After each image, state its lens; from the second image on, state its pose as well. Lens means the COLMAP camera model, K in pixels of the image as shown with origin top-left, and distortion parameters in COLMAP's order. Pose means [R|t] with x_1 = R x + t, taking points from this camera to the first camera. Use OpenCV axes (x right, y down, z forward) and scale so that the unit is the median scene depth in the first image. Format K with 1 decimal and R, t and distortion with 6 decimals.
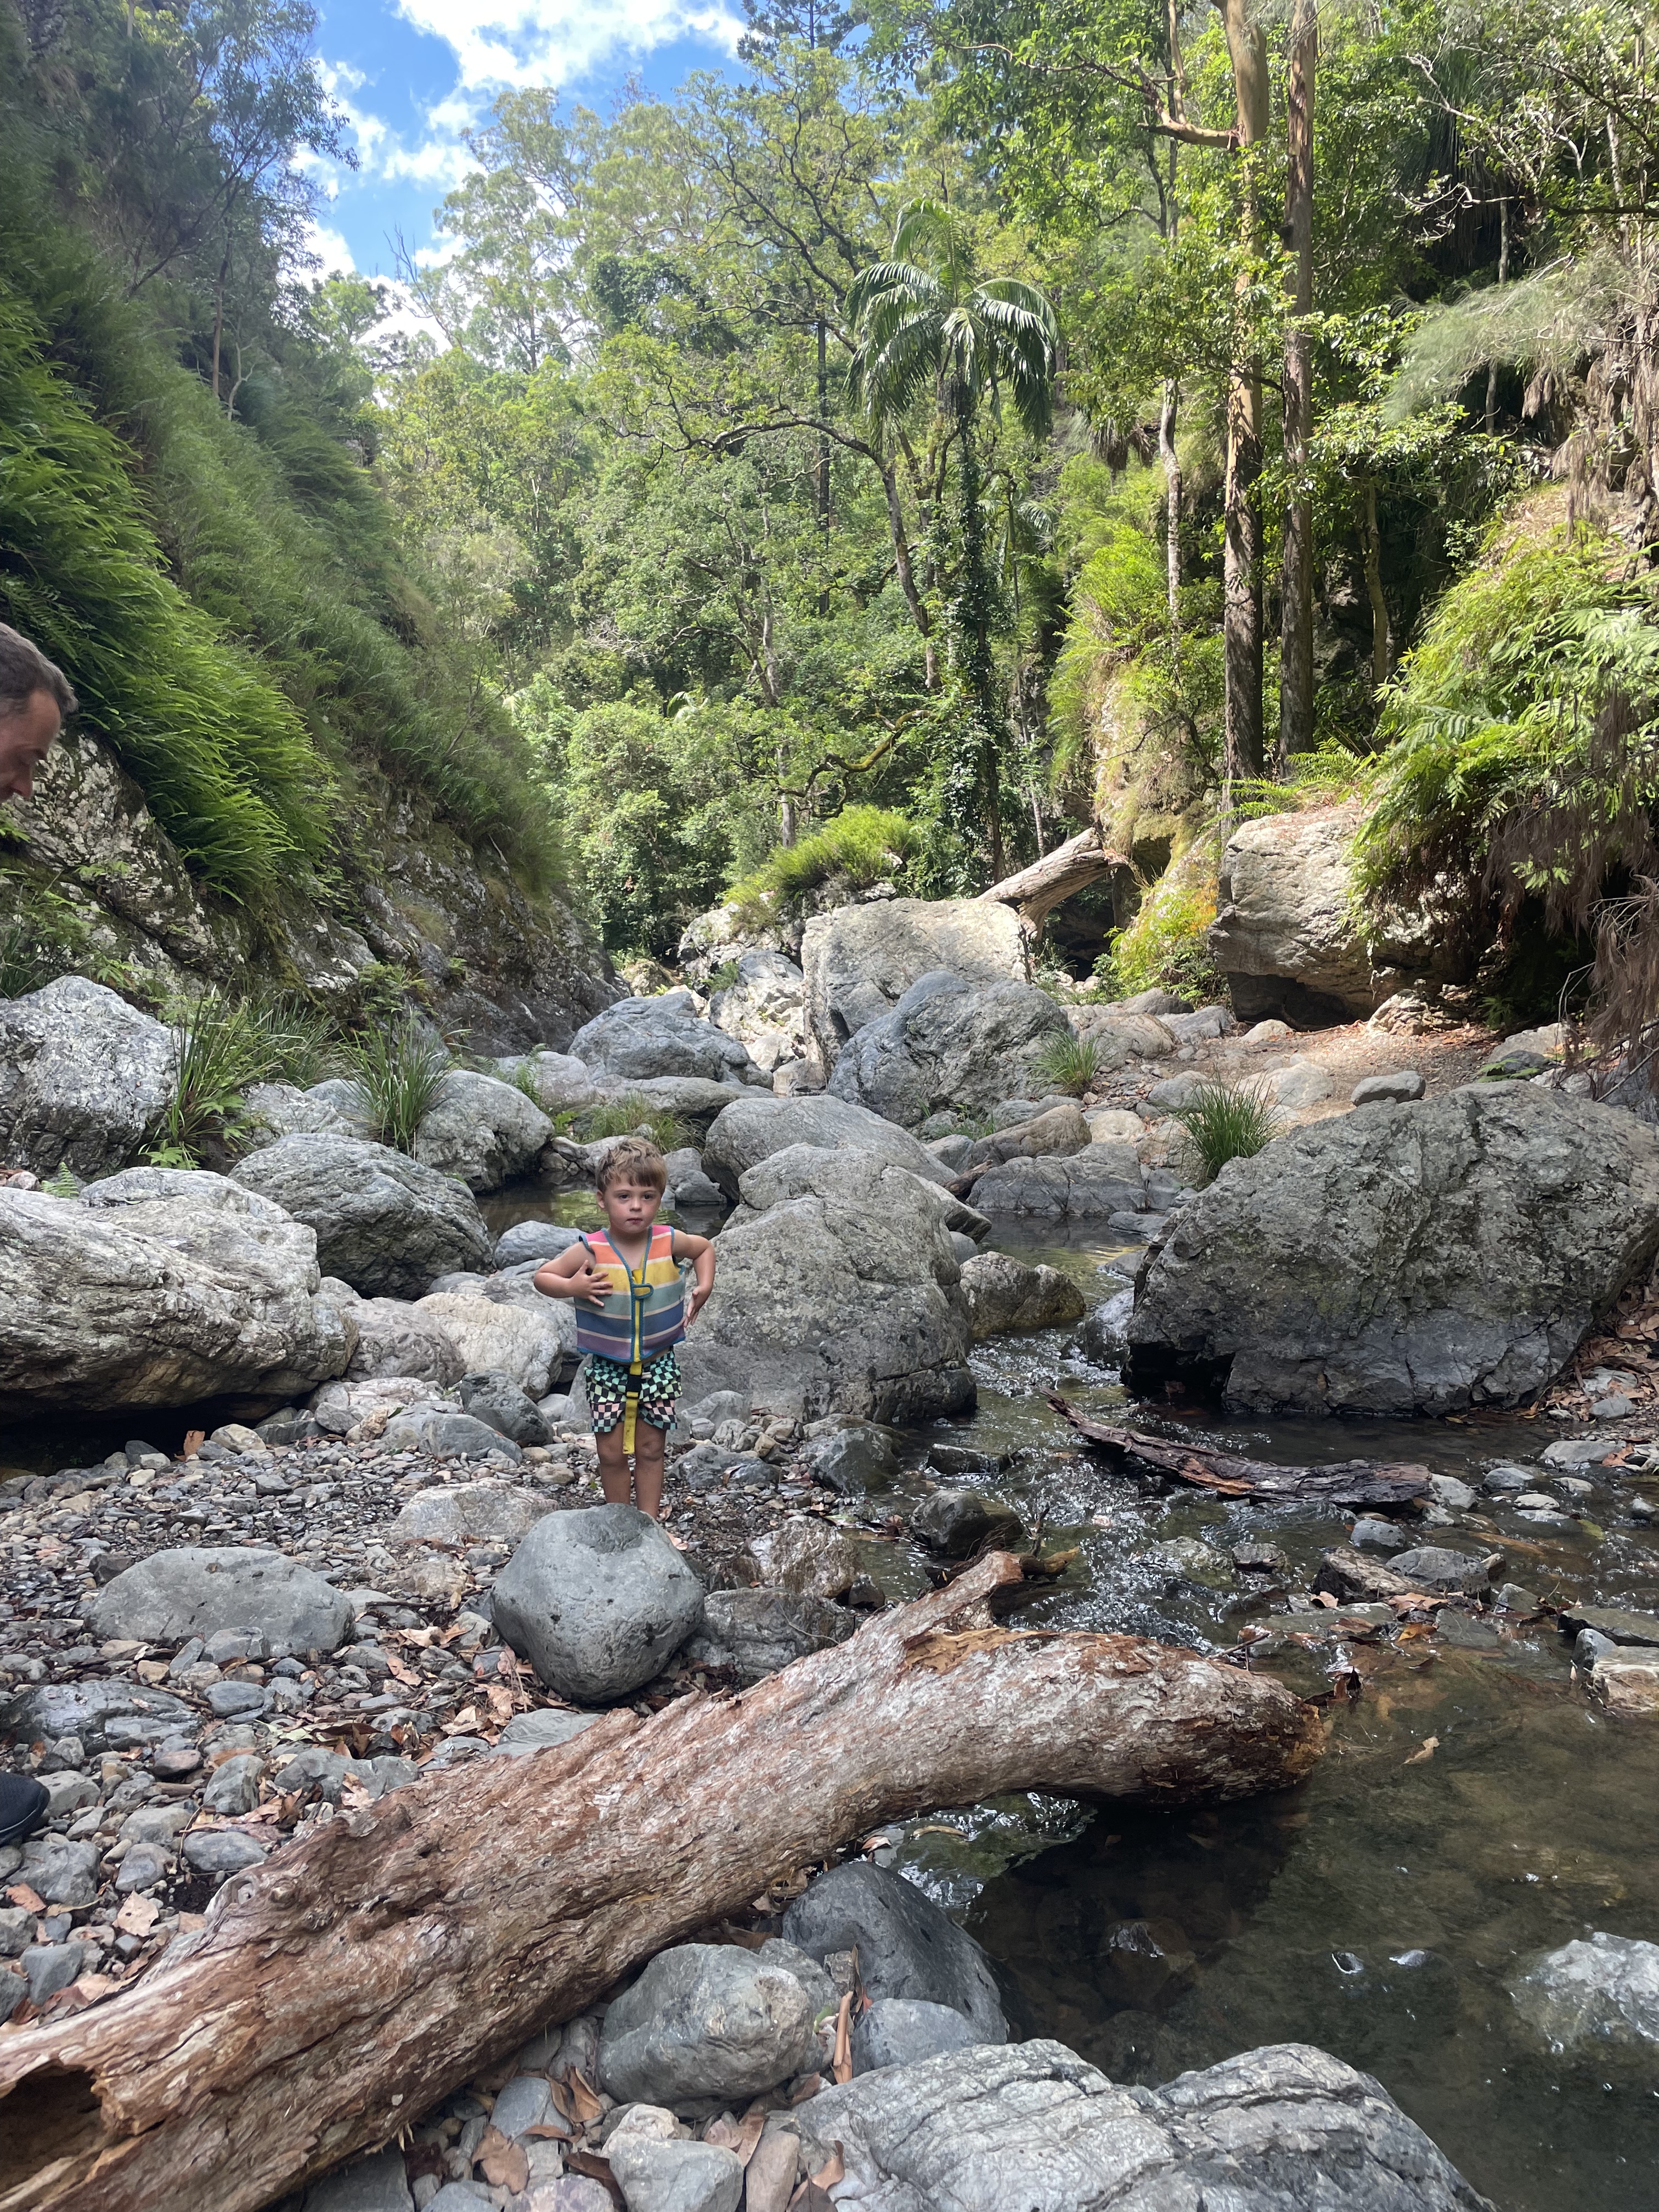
lens RADIAL K [[1575.2, 0, 829.5], [0, 1575.2, 1106.0], [0, 0, 1]] dist [0.102579, -0.118311]
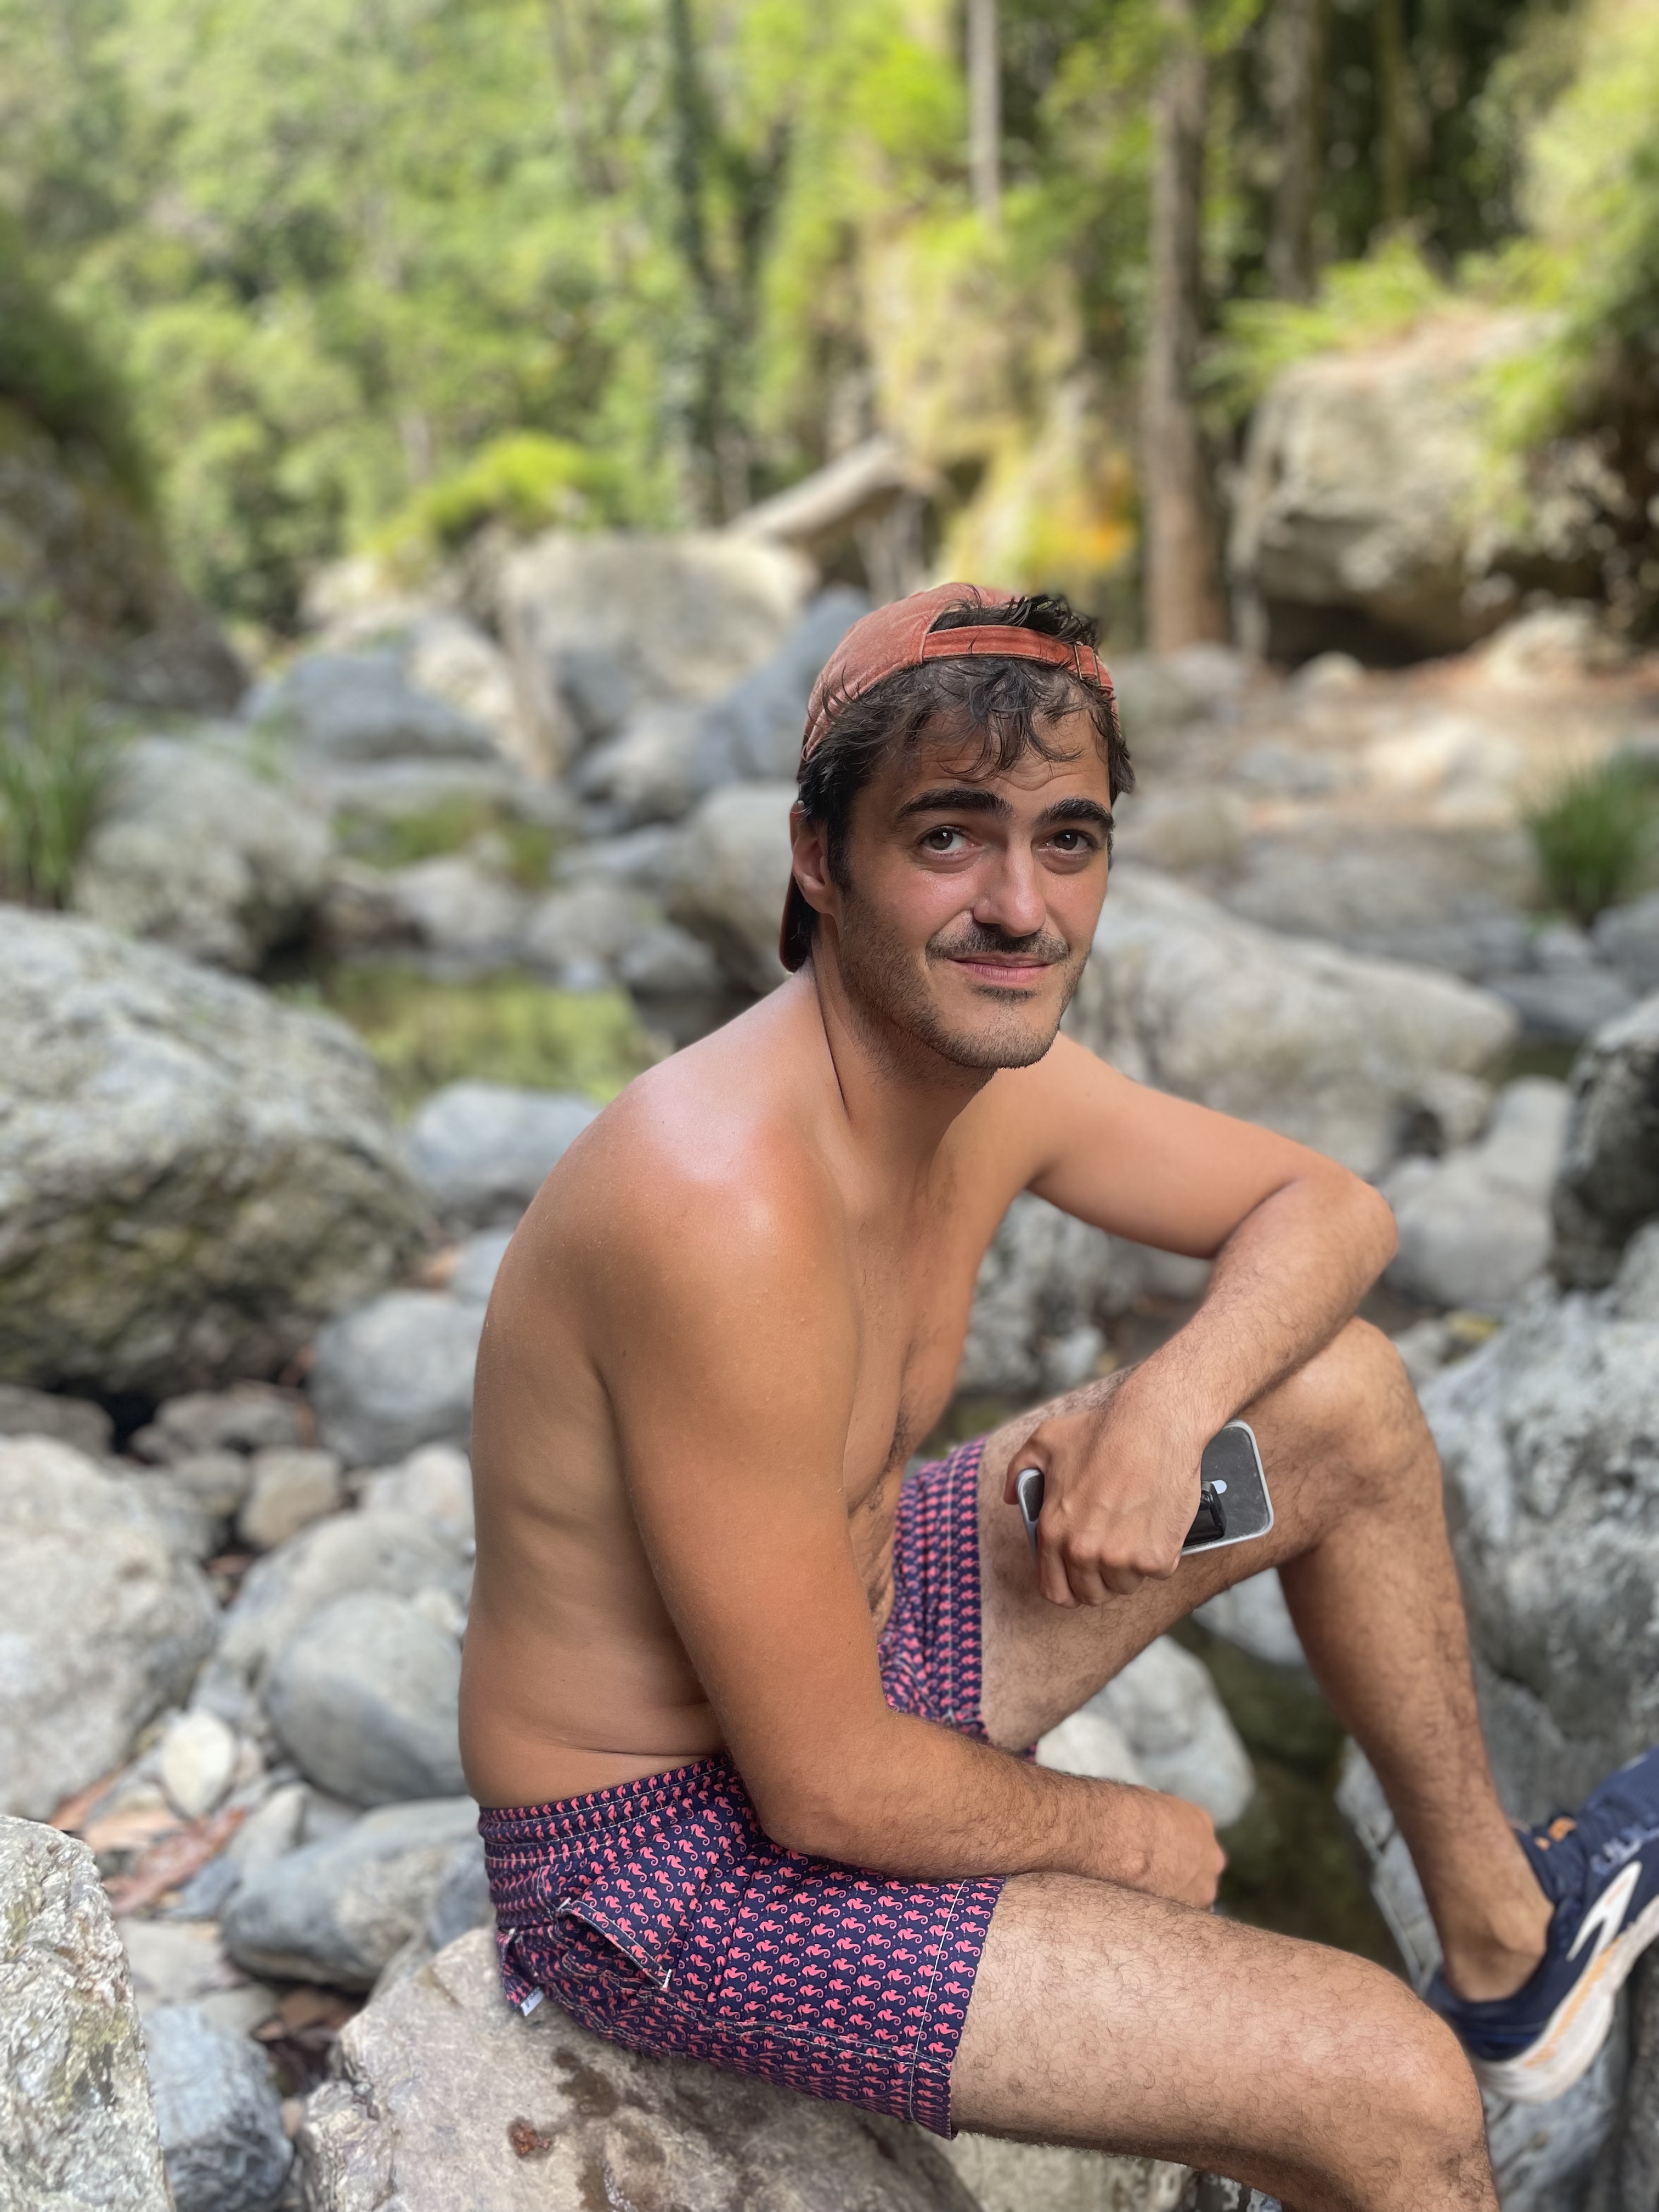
lens RADIAL K [[1675.9, 0, 829.5], [0, 1675.9, 1106.0], [0, 0, 1]] dist [-0.001005, -0.004582]
pose [[0.977713, -0.056843, 0.202106, -0.050190], [0.019829, 0.983348, 0.180647, -0.000110], [-0.209009, -0.172613, 0.962559, 0.150551]]
